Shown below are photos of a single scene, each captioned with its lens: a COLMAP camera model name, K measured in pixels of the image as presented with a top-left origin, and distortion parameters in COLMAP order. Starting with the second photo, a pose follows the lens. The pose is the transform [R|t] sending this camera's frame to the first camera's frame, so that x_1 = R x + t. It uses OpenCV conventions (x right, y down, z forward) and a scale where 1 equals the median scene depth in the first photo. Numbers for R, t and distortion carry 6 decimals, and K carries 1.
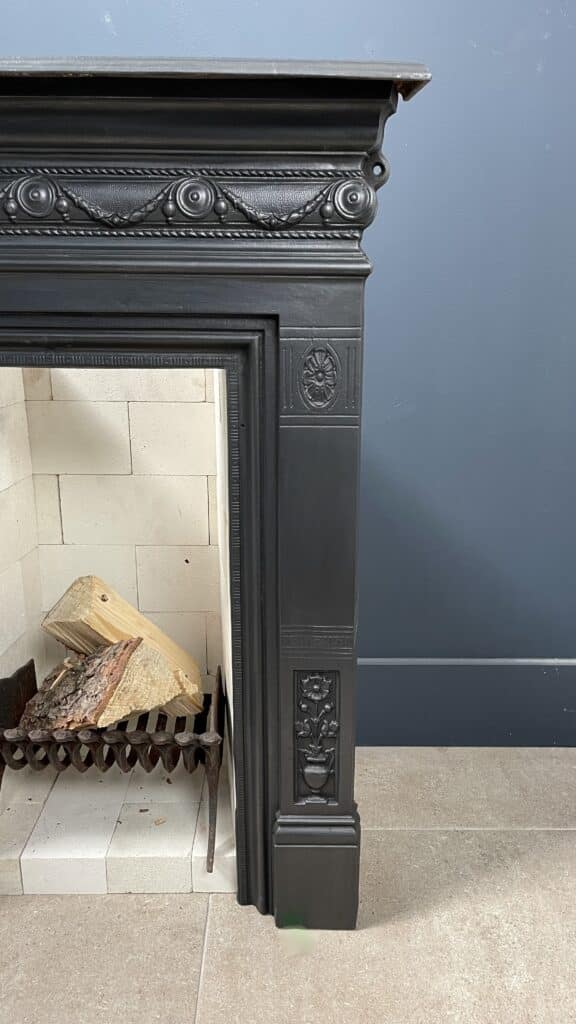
lens RADIAL K [[807.0, 0, 290.6], [0, 807.0, 504.5], [0, 0, 1]] dist [0.079929, -0.108304]
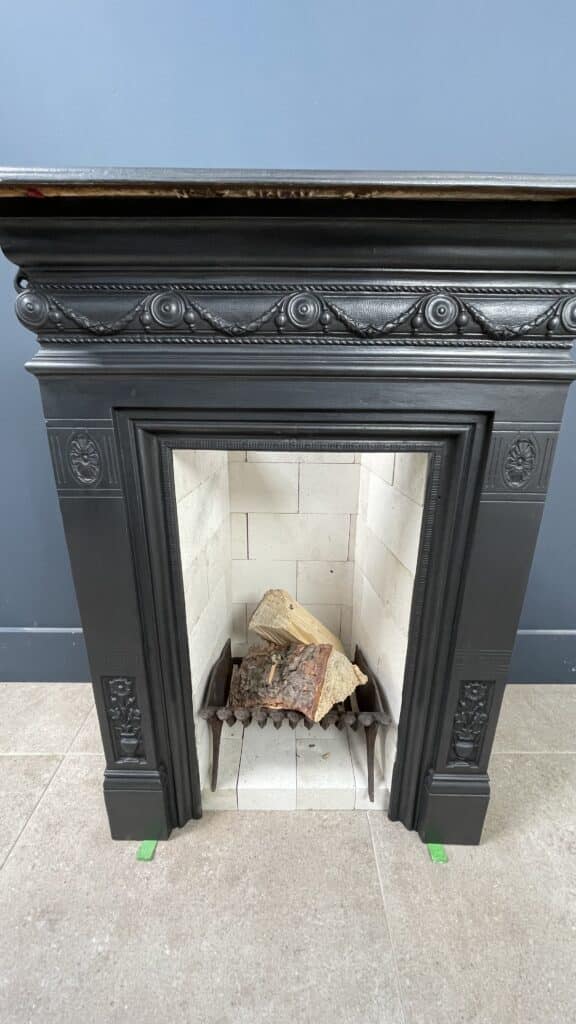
lens RADIAL K [[427.1, 0, 285.6], [0, 427.1, 510.6], [0, 0, 1]] dist [-0.004667, 0.000995]
pose [[0.999976, 0.006498, -0.002411, -0.255379], [-0.006362, 0.998600, 0.052509, -0.095332], [0.002748, -0.052493, 0.998618, 0.290767]]
